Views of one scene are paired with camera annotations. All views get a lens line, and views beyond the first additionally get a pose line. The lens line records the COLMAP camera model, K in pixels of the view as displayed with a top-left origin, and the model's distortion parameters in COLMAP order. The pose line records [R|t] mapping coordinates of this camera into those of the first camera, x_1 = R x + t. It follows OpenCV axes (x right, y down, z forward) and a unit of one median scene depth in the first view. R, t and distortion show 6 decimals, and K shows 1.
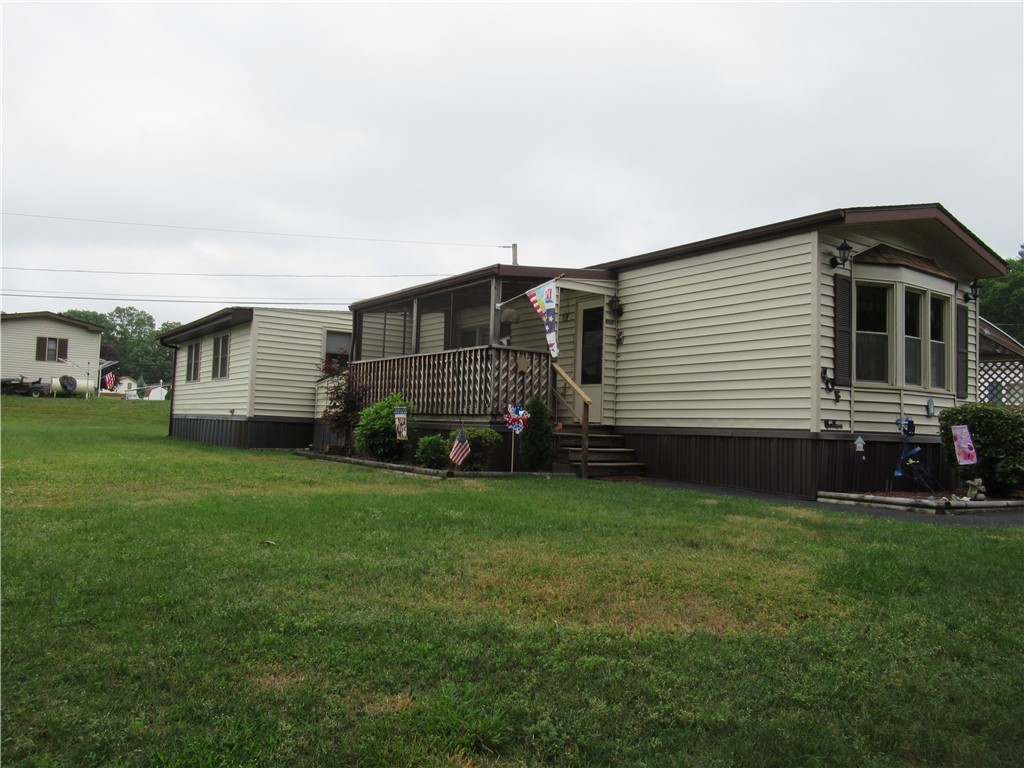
lens RADIAL K [[757.1, 0, 508.5], [0, 757.1, 382.8], [0, 0, 1]] dist [-0.014053, 0.007483]
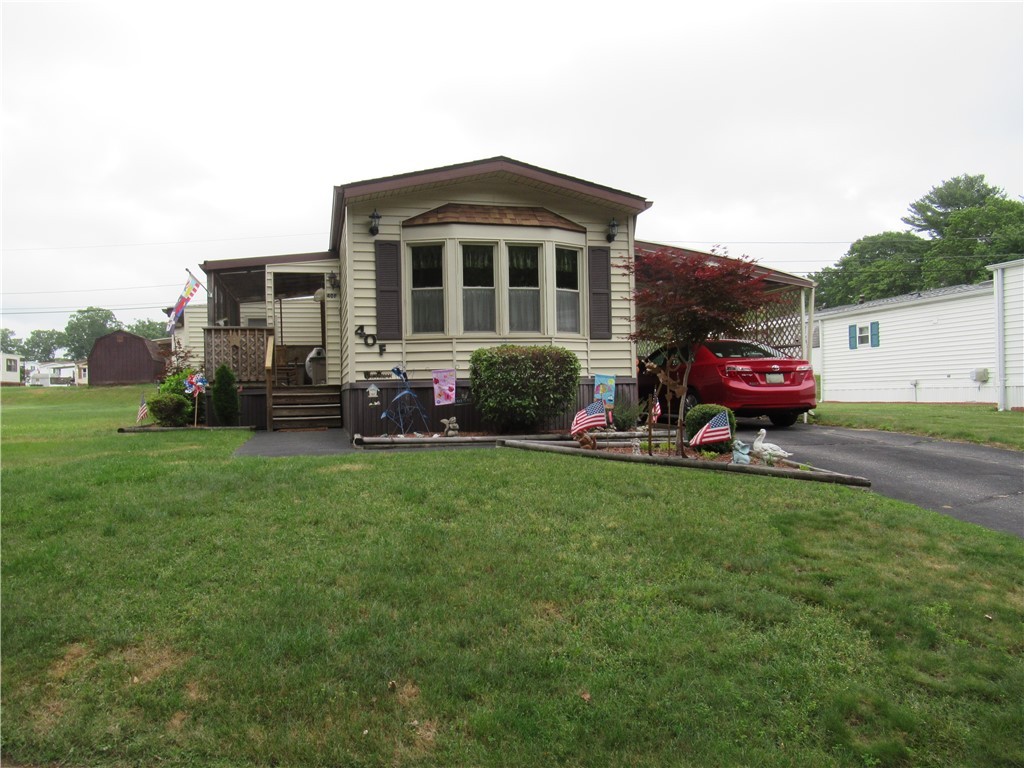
lens RADIAL K [[757.1, 0, 512.3], [0, 757.1, 383.5], [0, 0, 1]] dist [-0.014053, 0.007483]
pose [[0.931979, -0.057189, -0.357972, 1.008561], [0.073706, 0.996745, 0.032655, 0.045498], [0.354939, -0.056818, 0.933161, 0.012639]]
